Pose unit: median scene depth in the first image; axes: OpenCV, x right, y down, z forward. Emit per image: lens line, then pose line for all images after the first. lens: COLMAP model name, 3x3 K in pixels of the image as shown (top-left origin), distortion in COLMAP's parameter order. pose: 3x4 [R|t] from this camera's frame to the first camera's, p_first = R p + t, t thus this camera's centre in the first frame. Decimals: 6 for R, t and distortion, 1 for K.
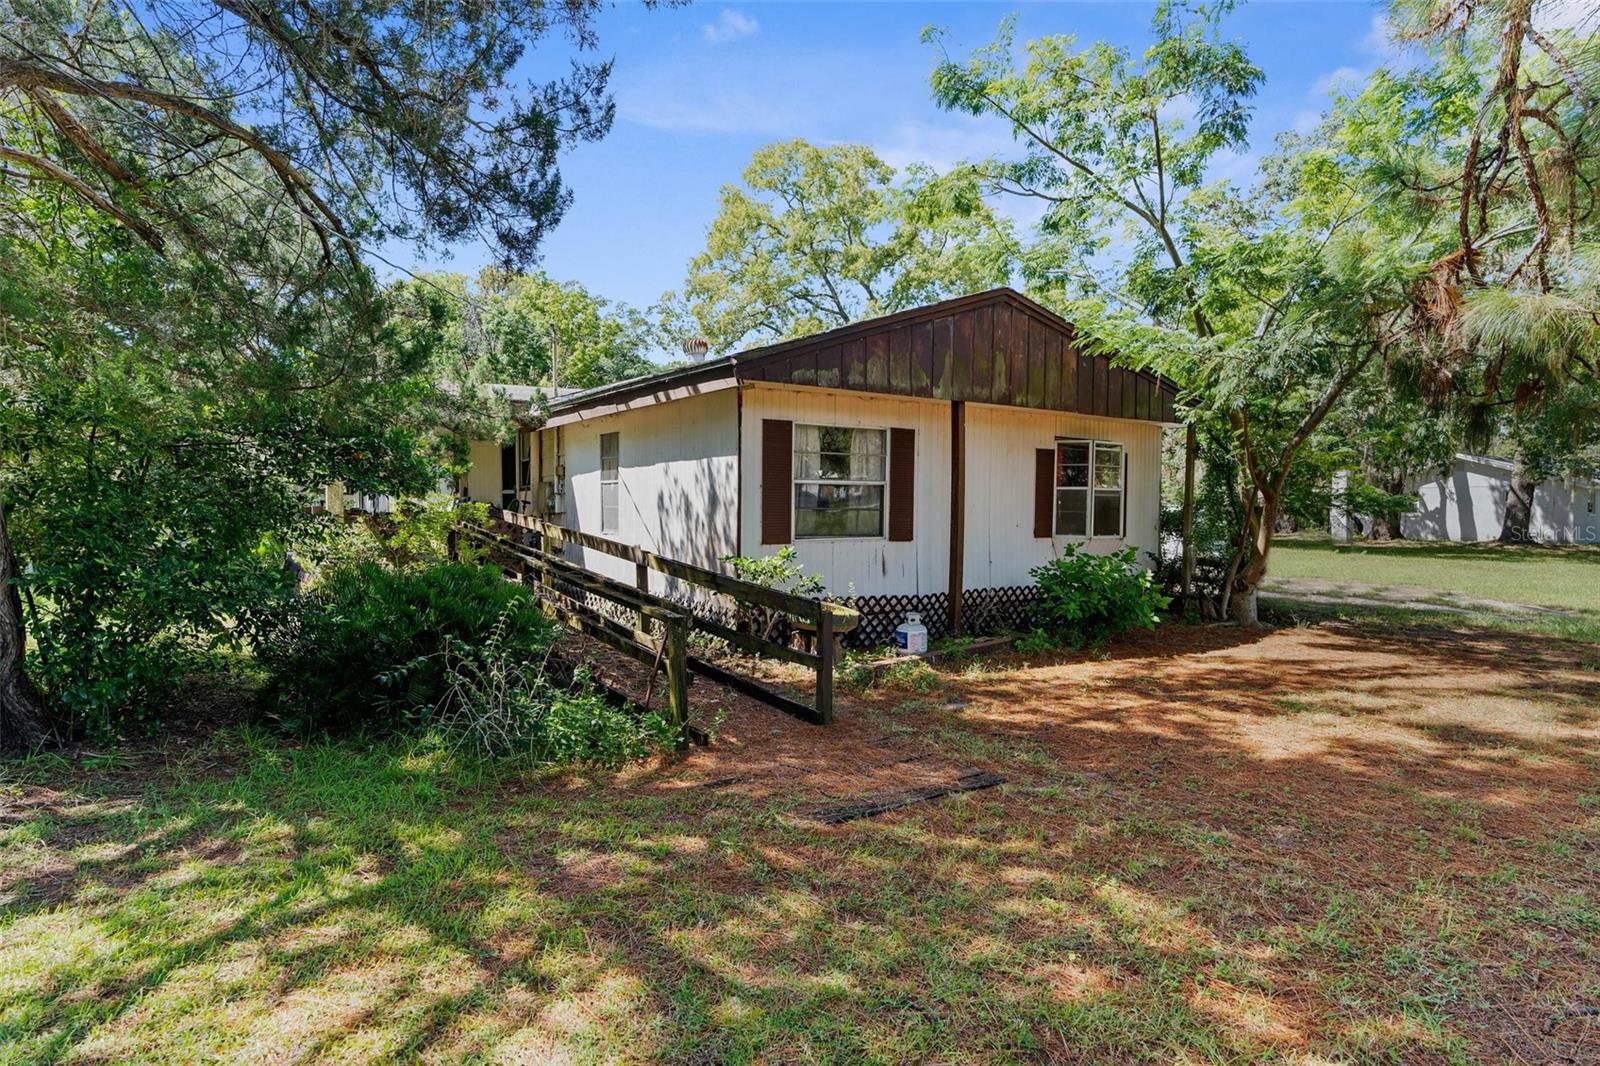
lens RADIAL K [[862.3, 0, 800.0], [0, 862.3, 533.0], [0, 0, 1]] dist [-0.002375, -0.000098]
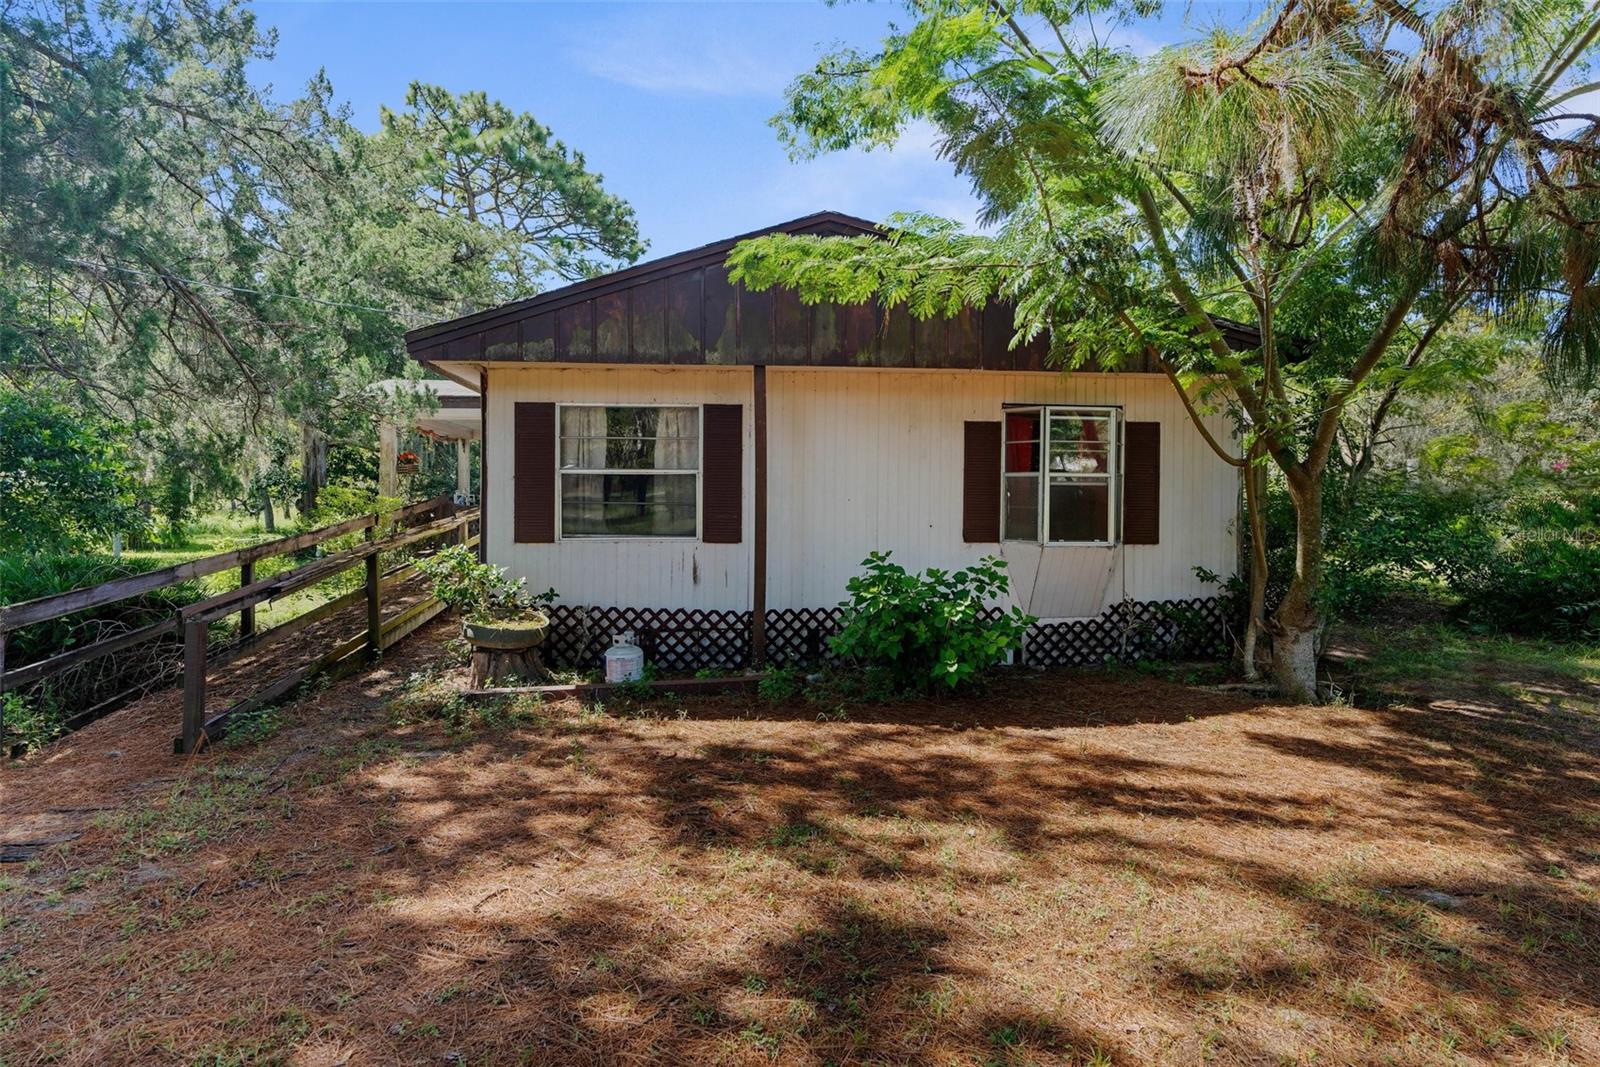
lens RADIAL K [[862.3, 0, 800.0], [0, 862.3, 533.5], [0, 0, 1]] dist [-0.002375, -0.000098]
pose [[0.873644, 0.015522, -0.486318, 0.591681], [-0.013036, 0.999879, 0.008496, -0.007801], [0.486391, -0.001083, 0.873741, 0.332752]]
